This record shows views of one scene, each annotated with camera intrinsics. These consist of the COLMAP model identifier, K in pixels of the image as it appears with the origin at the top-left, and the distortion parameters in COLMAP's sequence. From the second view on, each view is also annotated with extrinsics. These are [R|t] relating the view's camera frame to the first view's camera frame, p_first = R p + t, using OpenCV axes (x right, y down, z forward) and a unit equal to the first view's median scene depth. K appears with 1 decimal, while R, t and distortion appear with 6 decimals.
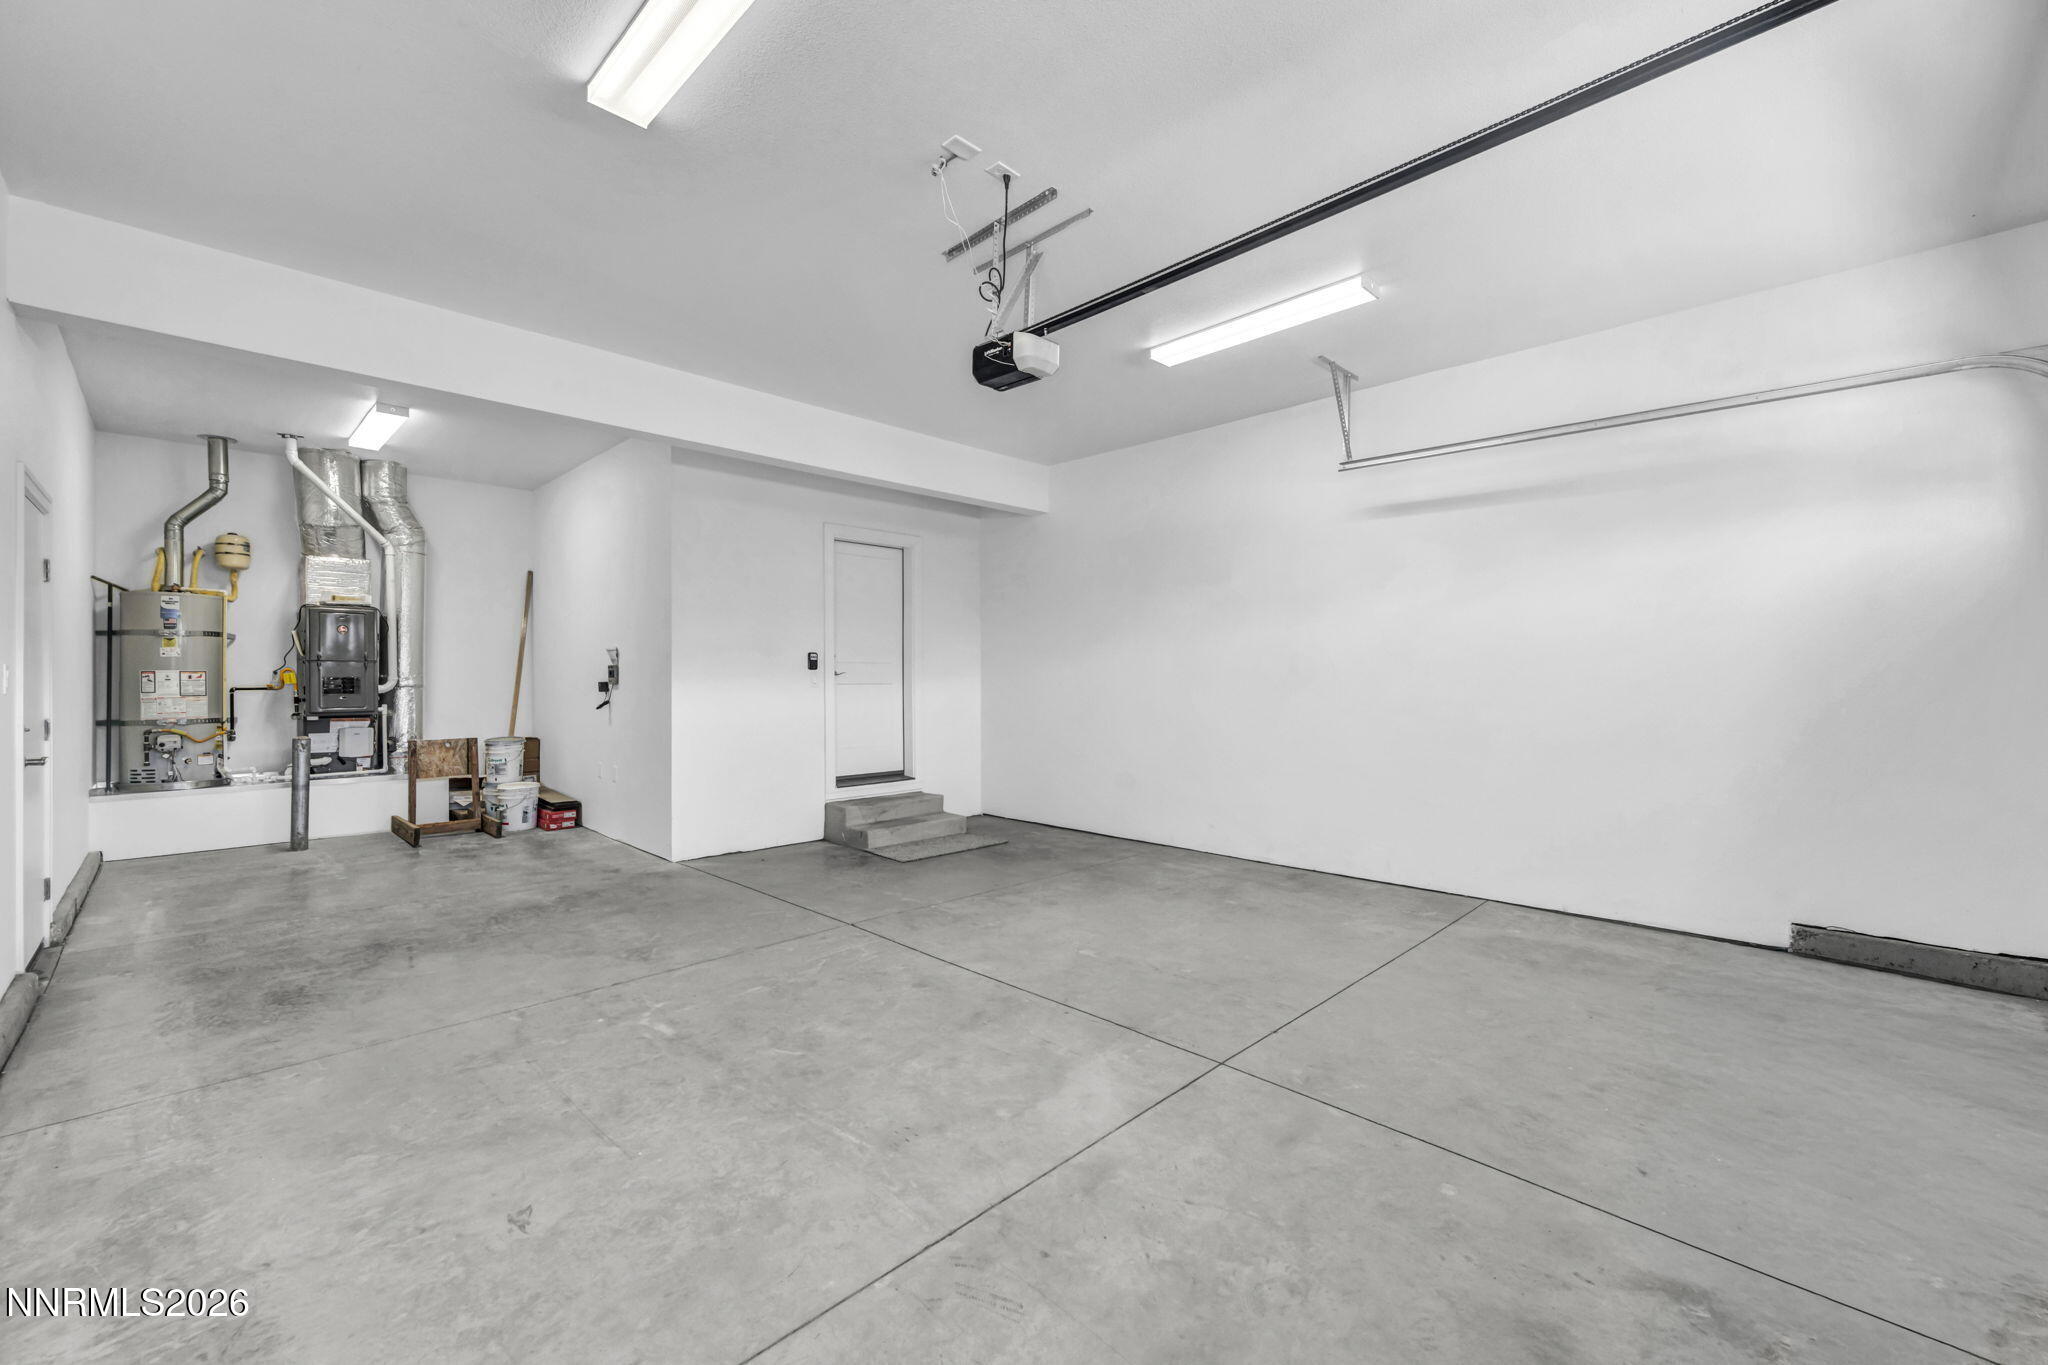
lens RADIAL K [[835.8, 0, 1033.1], [0, 835.8, 692.6], [0, 0, 1]] dist [0.000313, 0.000259]
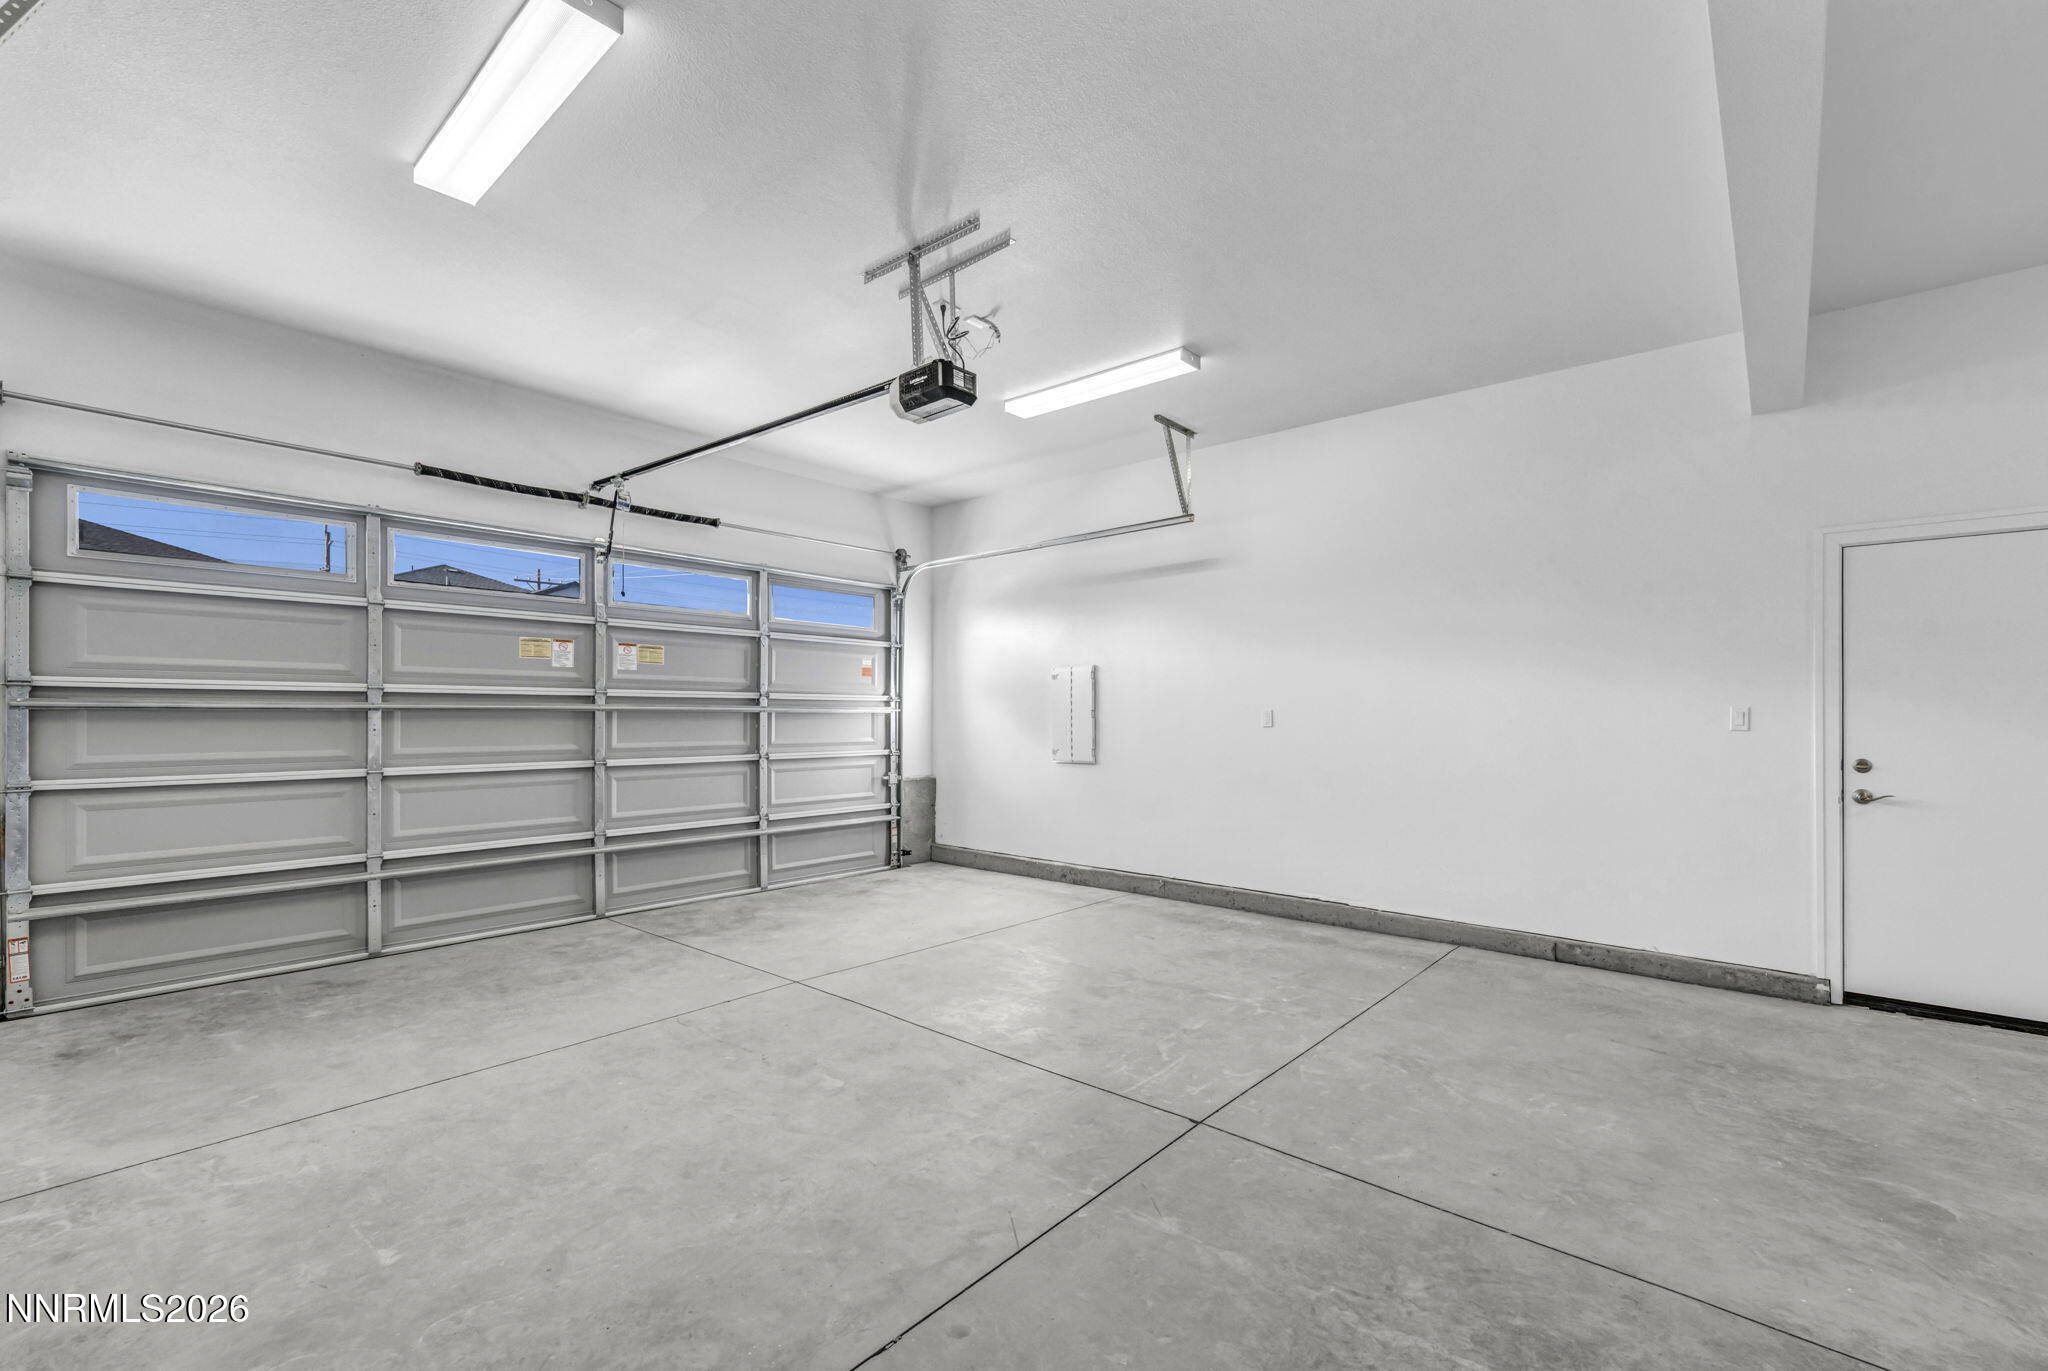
lens RADIAL K [[835.8, 0, 1033.1], [0, 835.8, 695.6], [0, 0, 1]] dist [0.000313, 0.000259]
pose [[-0.998441, -0.003859, -0.055682, -0.076658], [-0.003703, 0.999989, -0.002906, -0.034947], [0.055692, -0.002696, -0.998444, 1.898939]]
